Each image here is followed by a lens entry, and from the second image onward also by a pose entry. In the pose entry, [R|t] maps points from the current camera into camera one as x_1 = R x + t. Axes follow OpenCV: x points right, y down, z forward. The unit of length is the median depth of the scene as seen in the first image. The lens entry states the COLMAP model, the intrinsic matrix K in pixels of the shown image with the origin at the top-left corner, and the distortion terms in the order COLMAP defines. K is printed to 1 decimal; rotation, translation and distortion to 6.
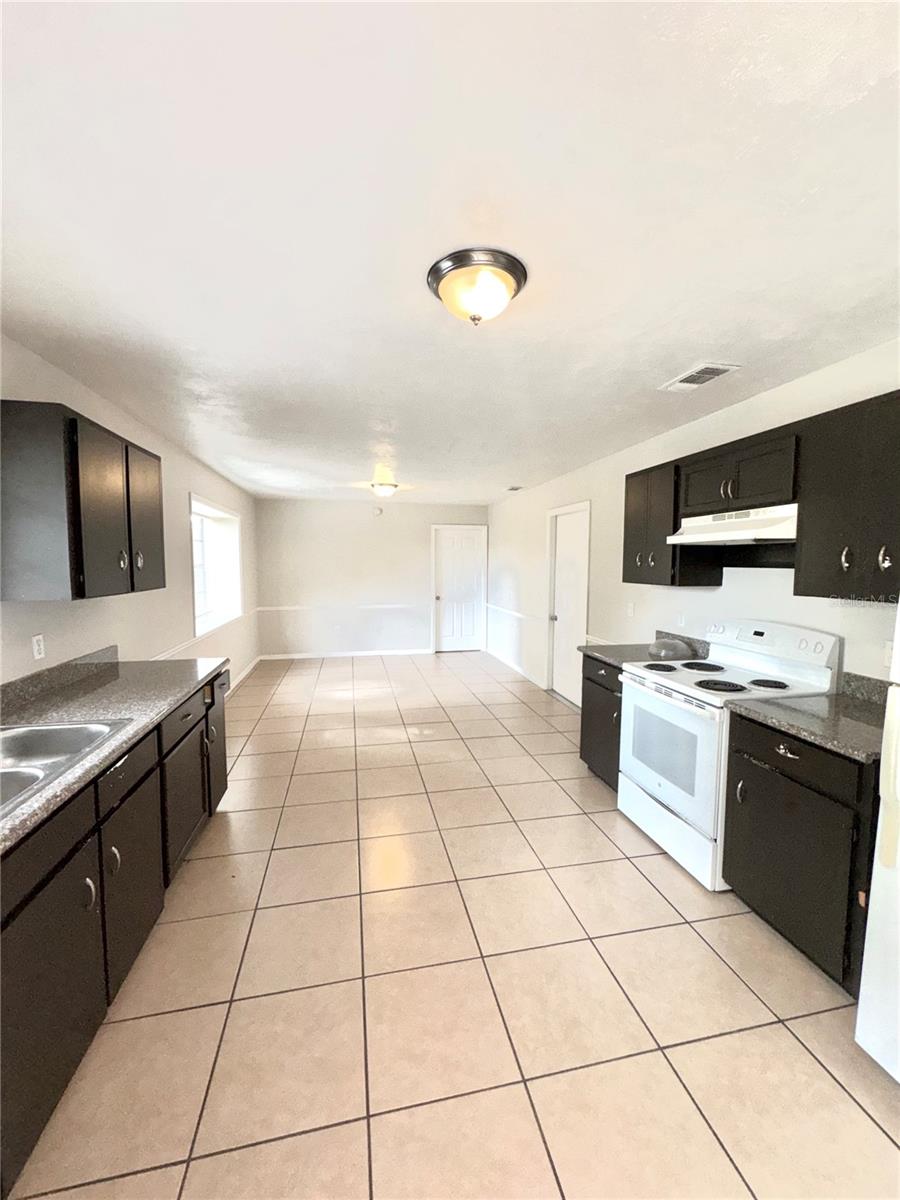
lens RADIAL K [[477.1, 0, 454.1], [0, 477.1, 603.0], [0, 0, 1]] dist [-0.003659, 0.000516]
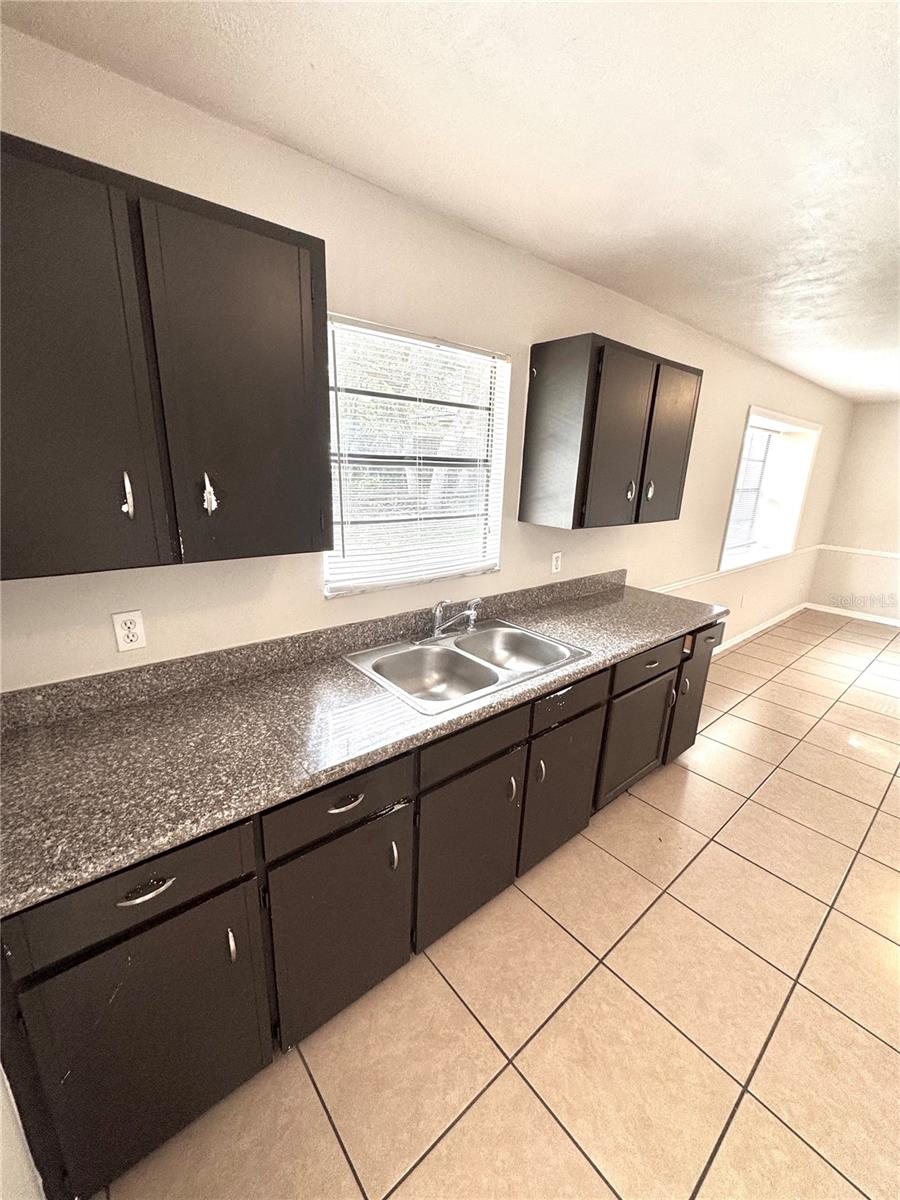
lens RADIAL K [[477.1, 0, 443.1], [0, 477.1, 599.4], [0, 0, 1]] dist [-0.003659, 0.000516]
pose [[0.458053, 0.258459, -0.850521, 0.021011], [-0.111781, 0.965950, 0.233336, -0.060616], [0.881869, -0.011808, 0.471347, 0.193983]]
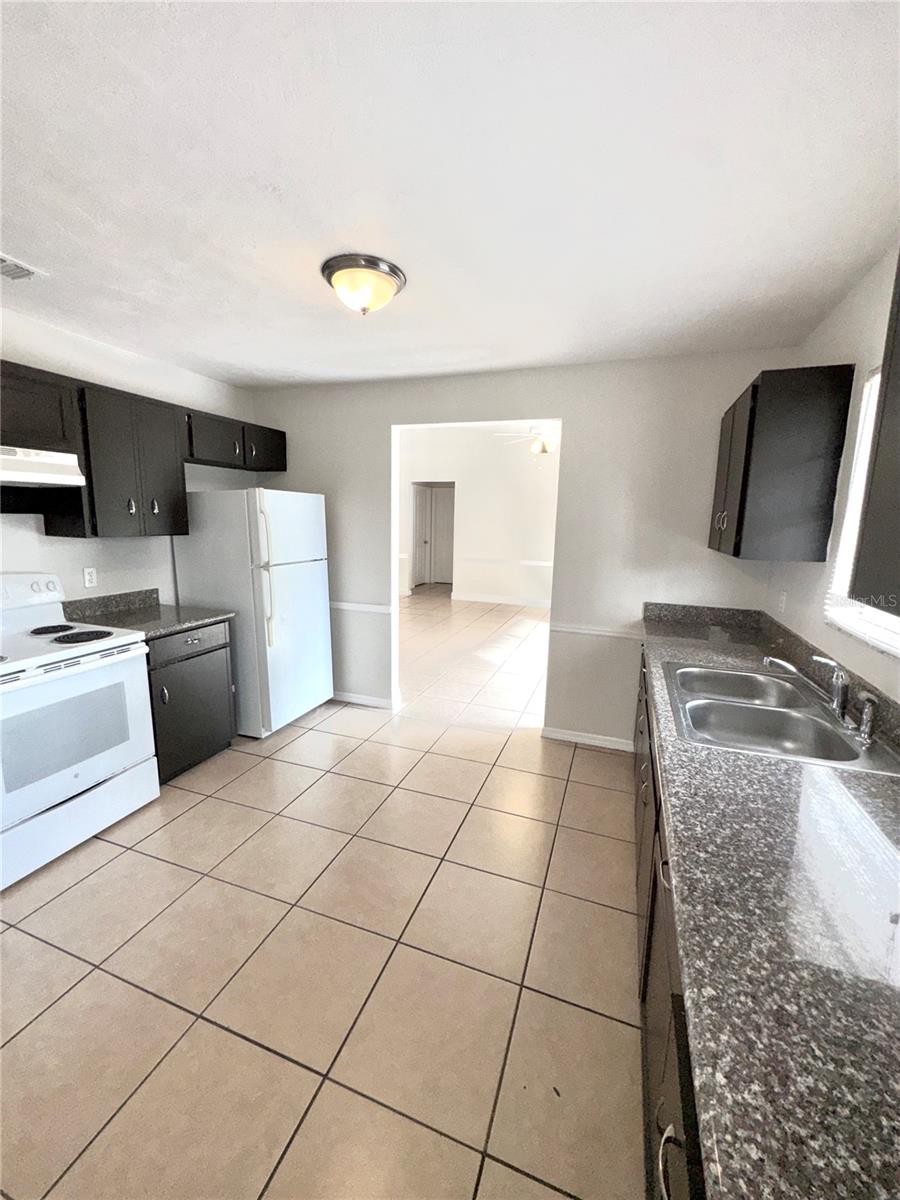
lens RADIAL K [[477.1, 0, 451.5], [0, 477.1, 598.7], [0, 0, 1]] dist [-0.003659, 0.000516]
pose [[-0.845114, -0.104561, 0.524260, -0.599007], [0.028082, 0.970648, 0.238860, -0.114639], [-0.533848, 0.216586, -0.817372, 1.413907]]
